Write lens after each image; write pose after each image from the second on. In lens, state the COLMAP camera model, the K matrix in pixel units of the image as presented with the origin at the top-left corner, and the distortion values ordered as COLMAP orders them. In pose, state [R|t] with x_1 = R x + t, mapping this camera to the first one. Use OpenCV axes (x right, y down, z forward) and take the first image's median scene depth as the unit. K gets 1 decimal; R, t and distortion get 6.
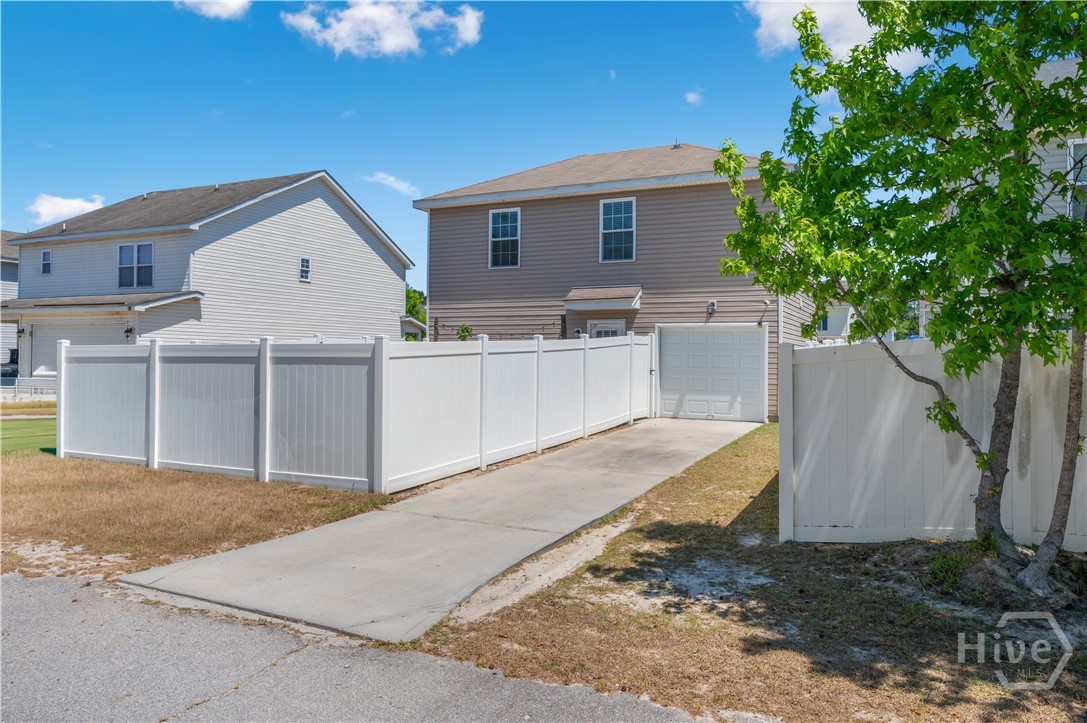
lens RADIAL K [[715.2, 0, 543.5], [0, 715.2, 361.5], [0, 0, 1]] dist [0.001662, 0.000007]
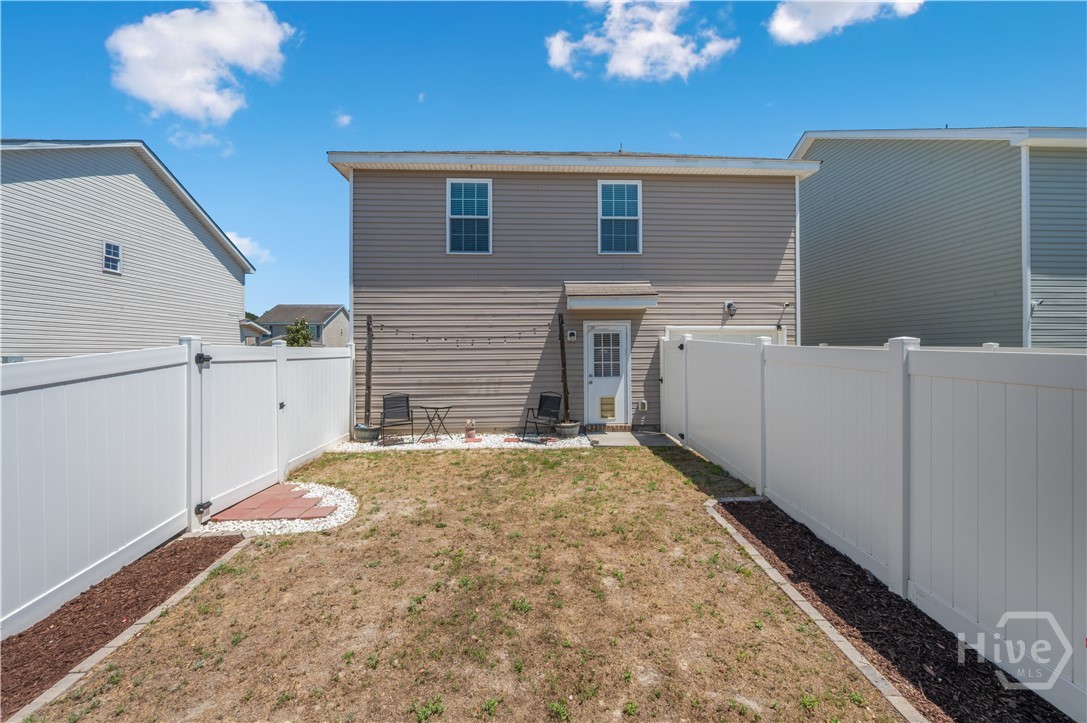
lens RADIAL K [[430.8, 0, 546.7], [0, 430.8, 353.5], [0, 0, 1]] dist [-0.000539, -0.000177]
pose [[0.883484, -0.014858, 0.468225, -0.204402], [0.017183, 0.999852, -0.000695, -0.019024], [-0.468146, 0.008659, 0.883609, 0.542245]]
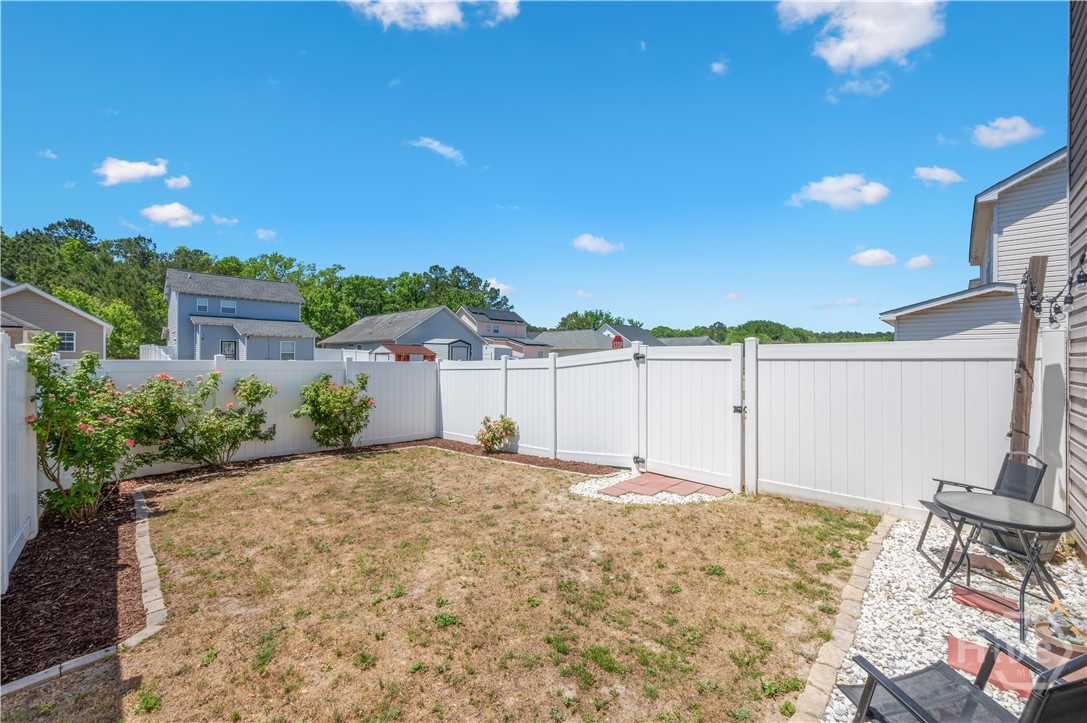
lens RADIAL K [[430.8, 0, 546.7], [0, 430.8, 353.5], [0, 0, 1]] dist [-0.000539, -0.000177]
pose [[-0.329016, -0.021002, -0.944091, 0.116236], [-0.012715, 0.999761, -0.017809, -0.014642], [0.944239, 0.006144, -0.329204, 0.920121]]
